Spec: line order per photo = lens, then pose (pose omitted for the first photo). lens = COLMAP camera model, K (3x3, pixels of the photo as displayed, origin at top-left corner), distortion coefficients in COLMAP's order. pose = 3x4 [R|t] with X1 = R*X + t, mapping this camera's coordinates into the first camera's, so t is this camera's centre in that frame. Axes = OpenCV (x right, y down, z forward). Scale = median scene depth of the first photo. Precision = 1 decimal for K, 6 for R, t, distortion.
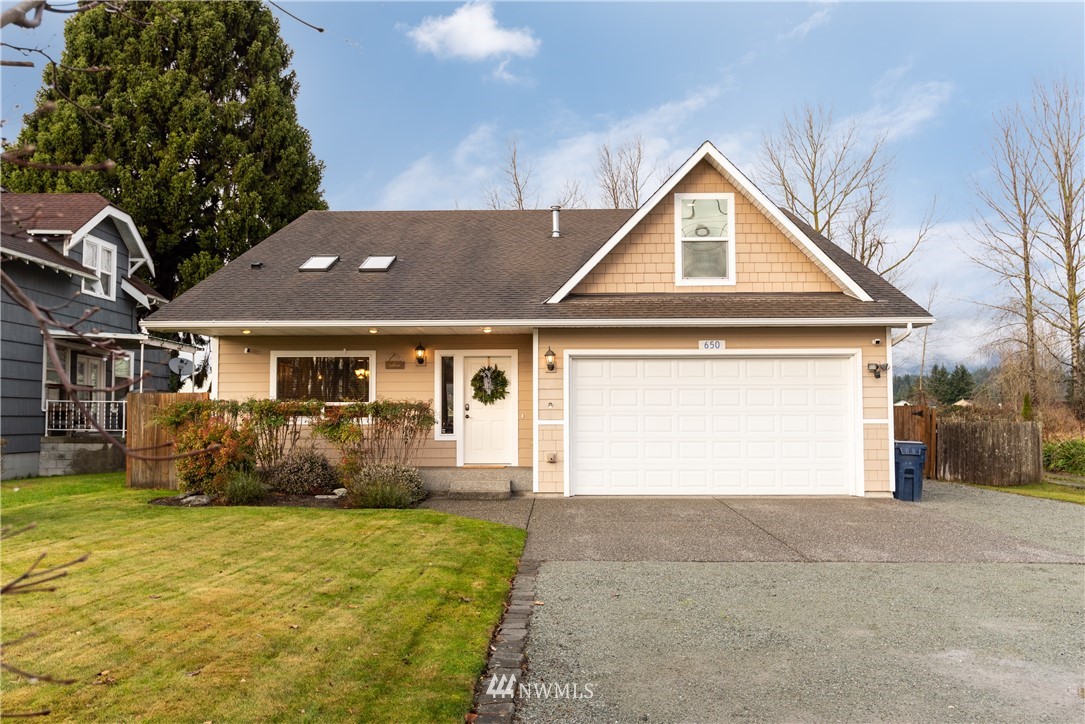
lens RADIAL K [[909.0, 0, 533.3], [0, 909.0, 379.2], [0, 0, 1]] dist [0.028638, 0.003005]
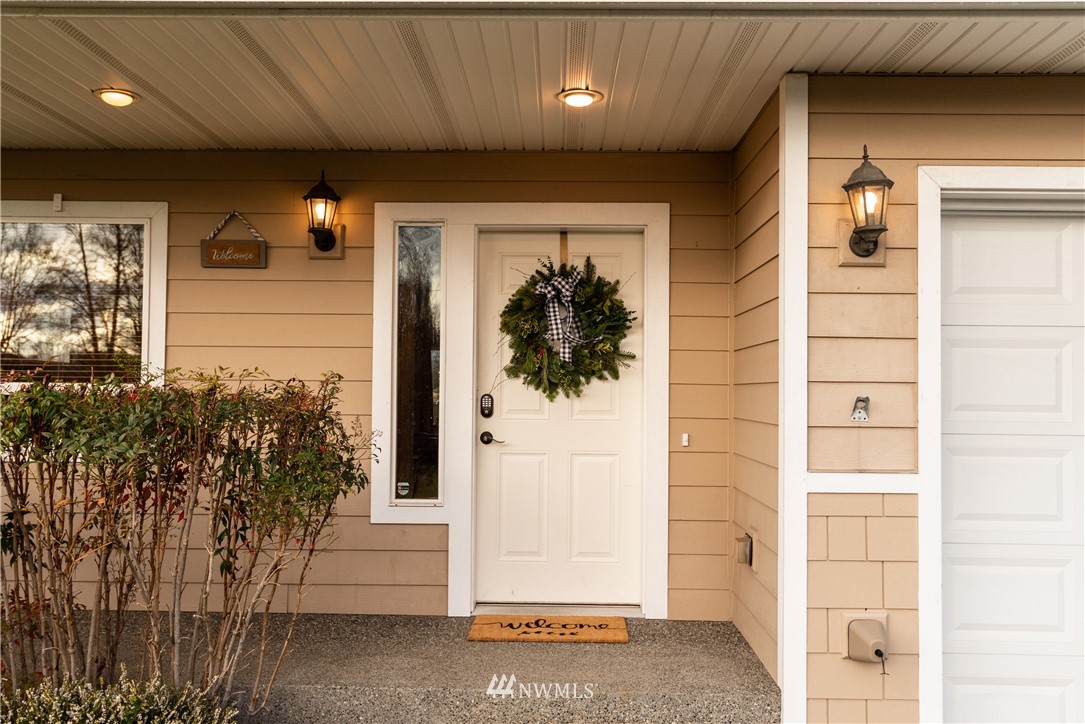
lens RADIAL K [[957.9, 0, 541.9], [0, 957.9, 365.1], [0, 0, 1]] dist [0.008309, 0.002239]
pose [[0.999770, 0.012079, 0.017721, -0.061351], [-0.012211, 0.999899, 0.007323, 0.015681], [-0.017630, -0.007538, 0.999816, 0.702944]]
